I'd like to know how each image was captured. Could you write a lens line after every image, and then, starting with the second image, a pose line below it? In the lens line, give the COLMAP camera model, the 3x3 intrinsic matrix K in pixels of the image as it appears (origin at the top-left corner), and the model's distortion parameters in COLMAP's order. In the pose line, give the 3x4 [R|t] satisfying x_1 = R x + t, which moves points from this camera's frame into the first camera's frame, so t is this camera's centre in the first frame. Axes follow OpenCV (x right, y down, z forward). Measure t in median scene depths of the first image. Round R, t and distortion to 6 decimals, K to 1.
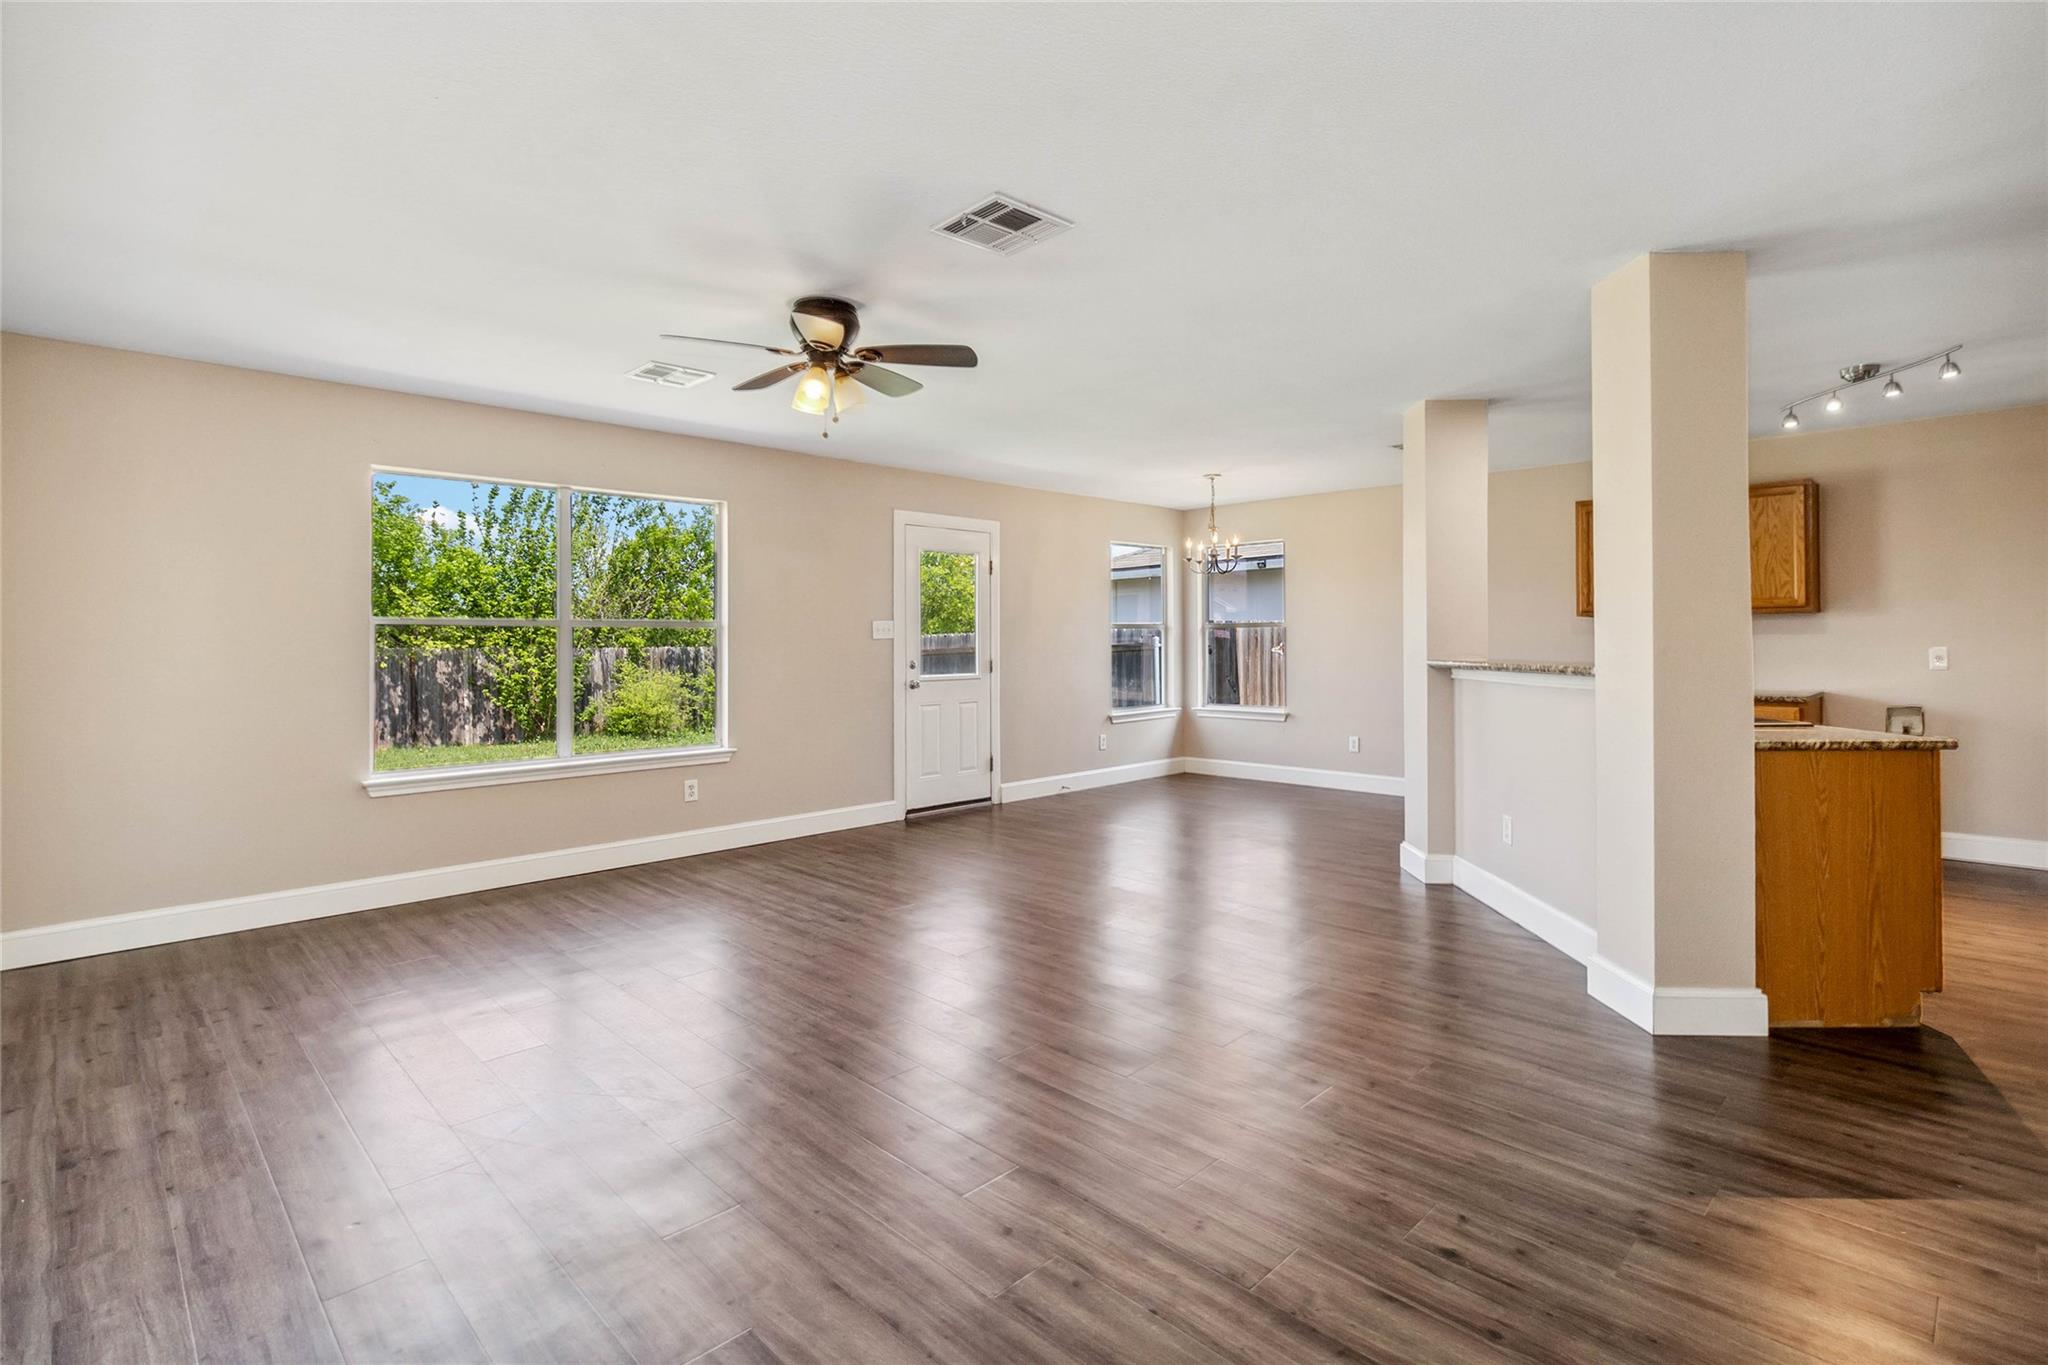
lens RADIAL K [[981.3, 0, 1026.9], [0, 981.3, 633.6], [0, 0, 1]] dist [0.004510, -0.000573]
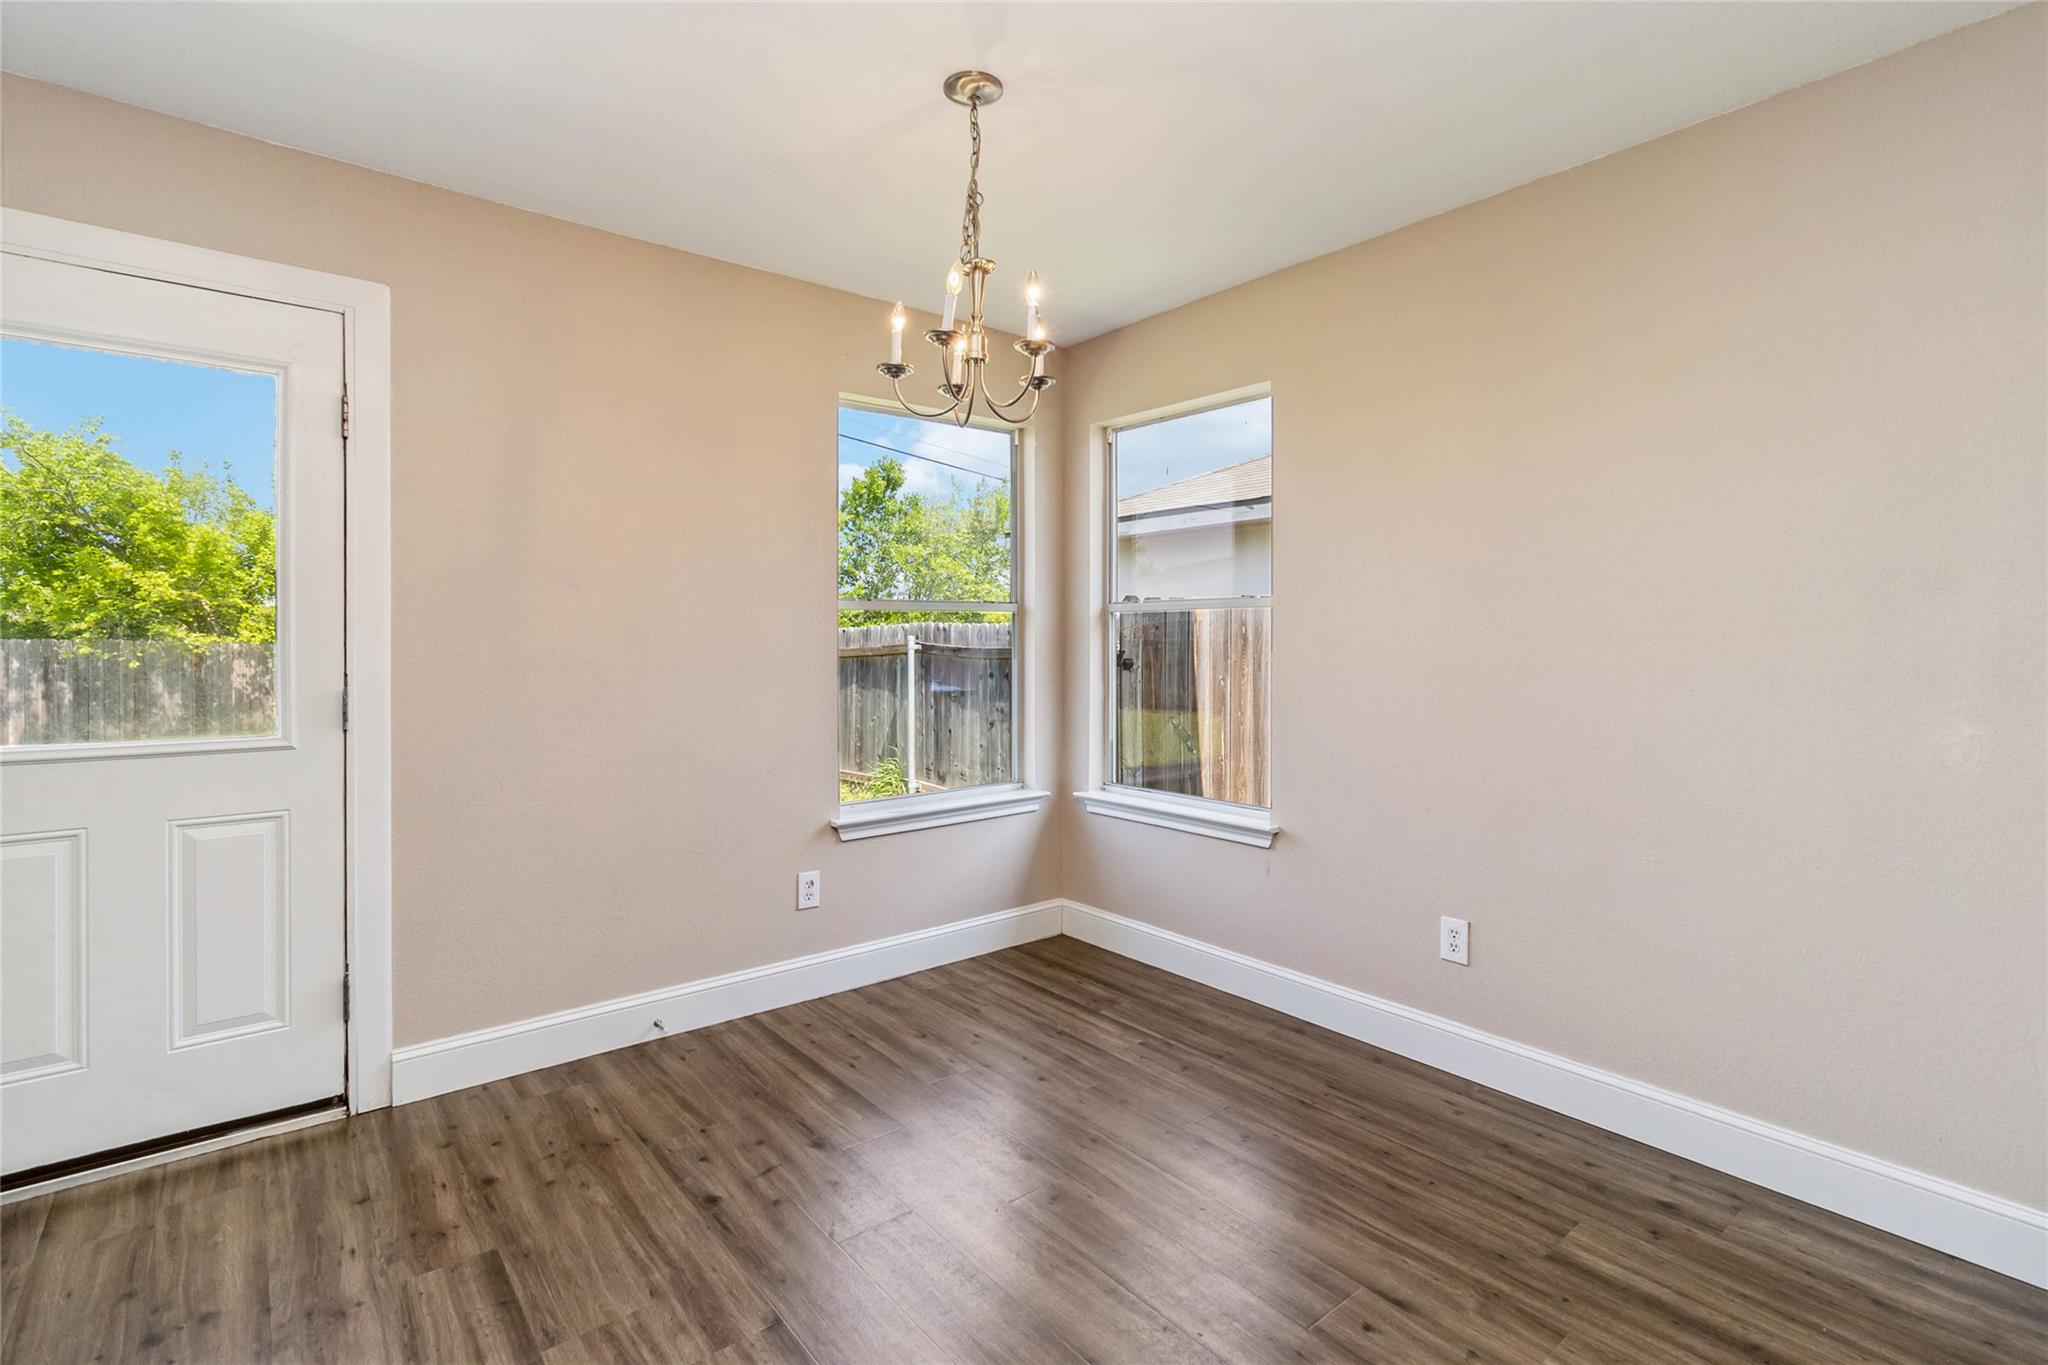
lens RADIAL K [[956.4, 0, 1023.6], [0, 956.4, 631.7], [0, 0, 1]] dist [-0.010271, 0.000218]
pose [[0.995008, 0.004590, -0.099685, 0.204755], [-0.004476, 0.999989, 0.001368, 0.002816], [0.099691, -0.000915, 0.995018, 0.614334]]
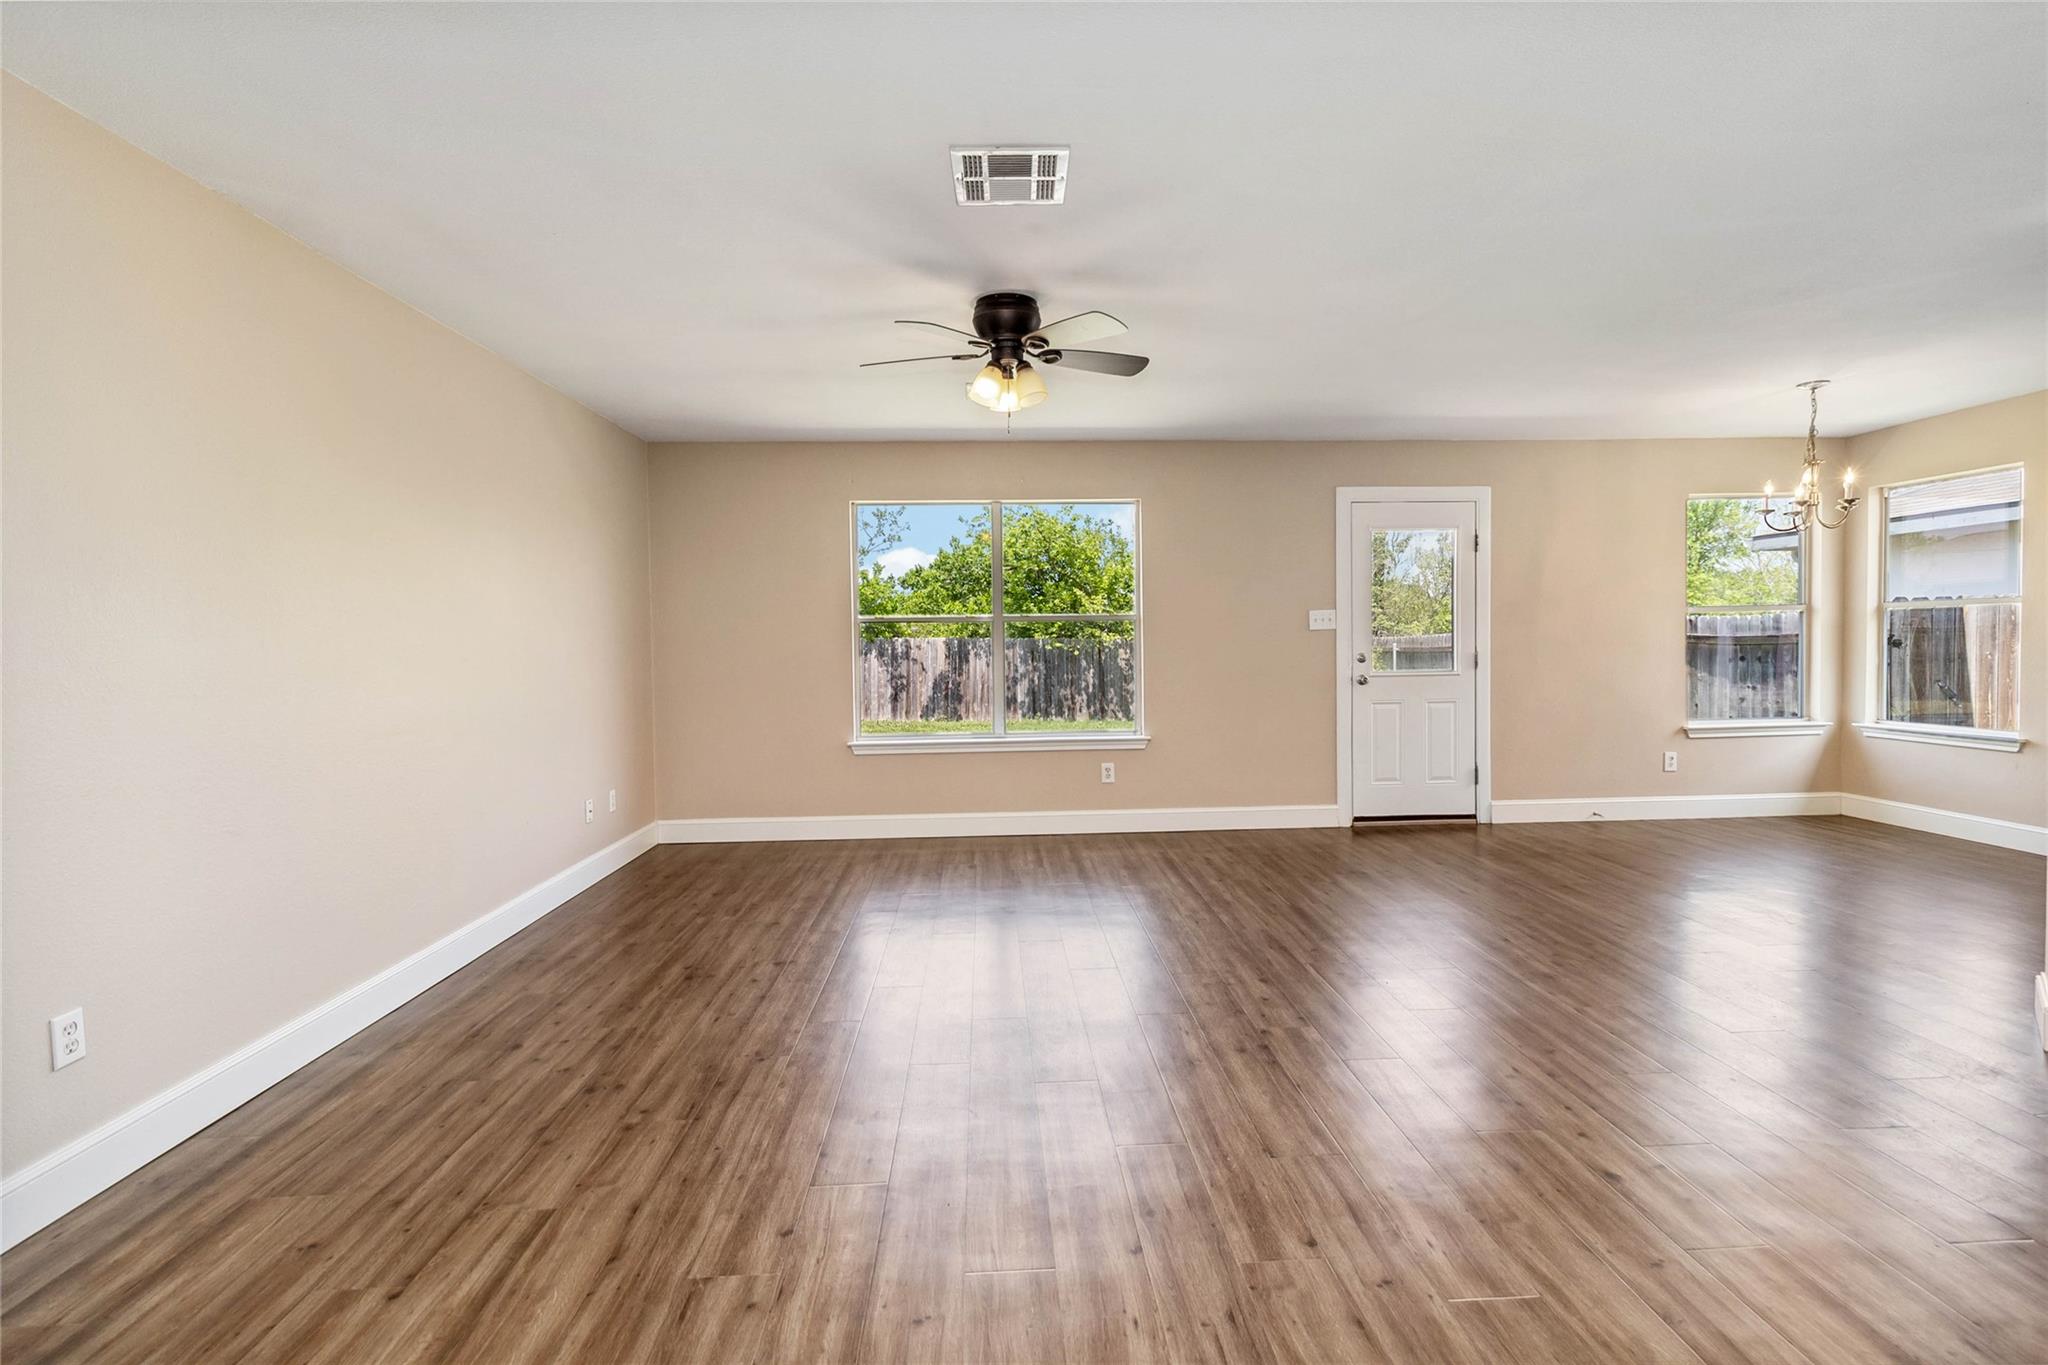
lens RADIAL K [[943.4, 0, 1027.4], [0, 943.4, 663.6], [0, 0, 1]] dist [-0.011517, -0.000221]
pose [[0.740832, 0.015827, -0.671504, 0.195653], [0.013245, 0.999184, 0.038163, -0.000222], [0.671560, -0.037166, 0.740018, 0.124995]]
